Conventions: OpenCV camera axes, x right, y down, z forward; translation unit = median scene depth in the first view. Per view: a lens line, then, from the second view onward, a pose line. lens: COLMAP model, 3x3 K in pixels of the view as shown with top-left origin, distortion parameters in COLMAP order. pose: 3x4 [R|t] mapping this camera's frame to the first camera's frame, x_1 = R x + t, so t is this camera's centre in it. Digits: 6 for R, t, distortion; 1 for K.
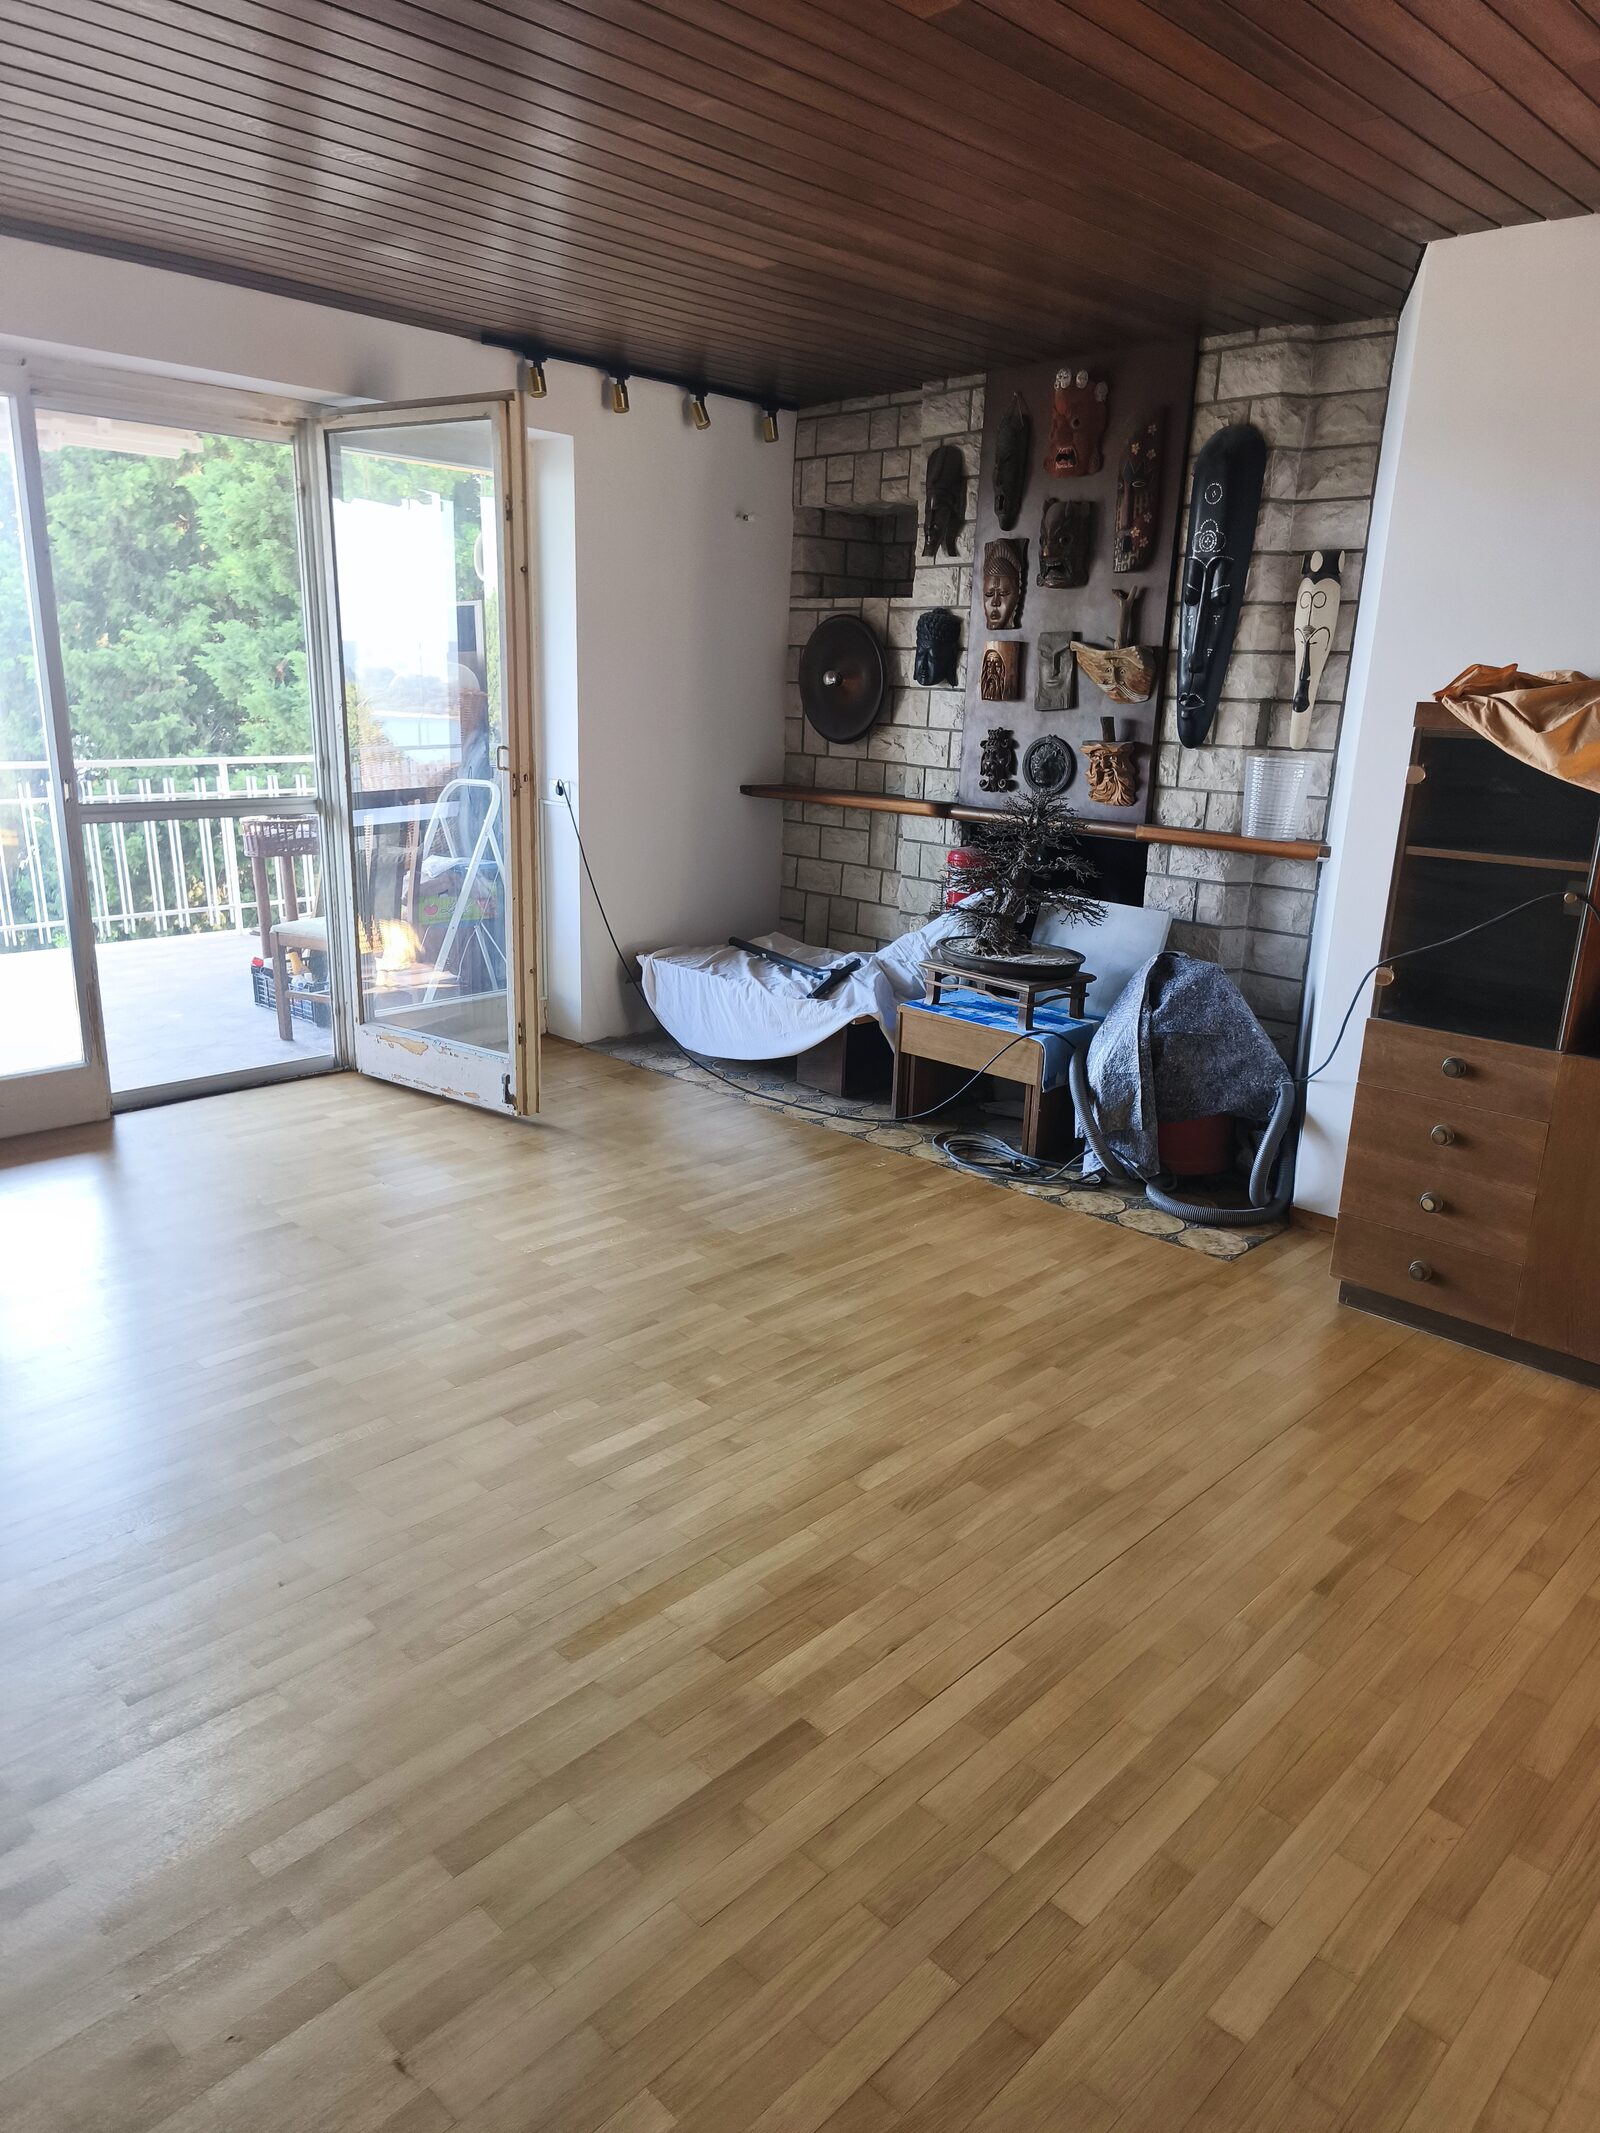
lens RADIAL K [[1403.0, 0, 806.5], [0, 1403.0, 1083.3], [0, 0, 1]] dist [0.065871, -0.043580]
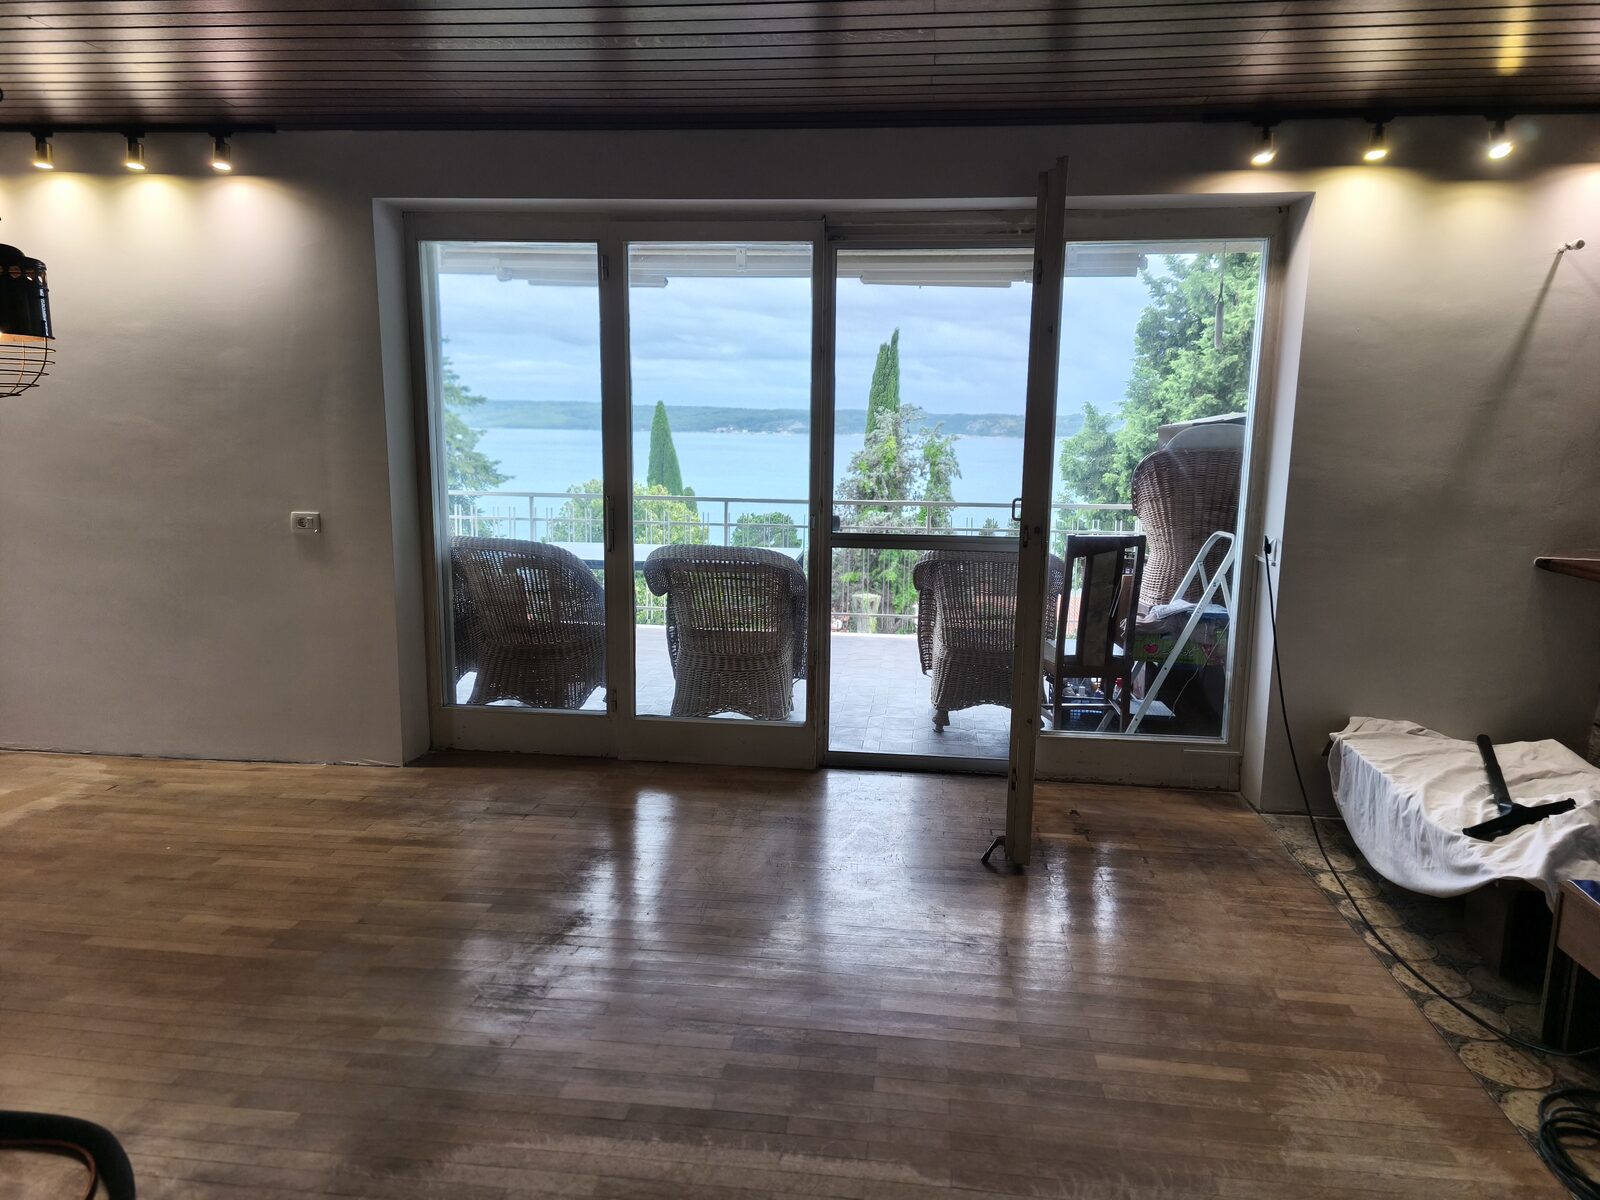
lens RADIAL K [[1052.4, 0, 803.6], [0, 1052.4, 587.6], [0, 0, 1]] dist [0.065871, -0.043580]
pose [[0.614686, 0.109349, -0.781156, 0.217813], [-0.222562, 0.974147, -0.038768, -0.085027], [0.756721, 0.197686, 0.623132, 0.320240]]
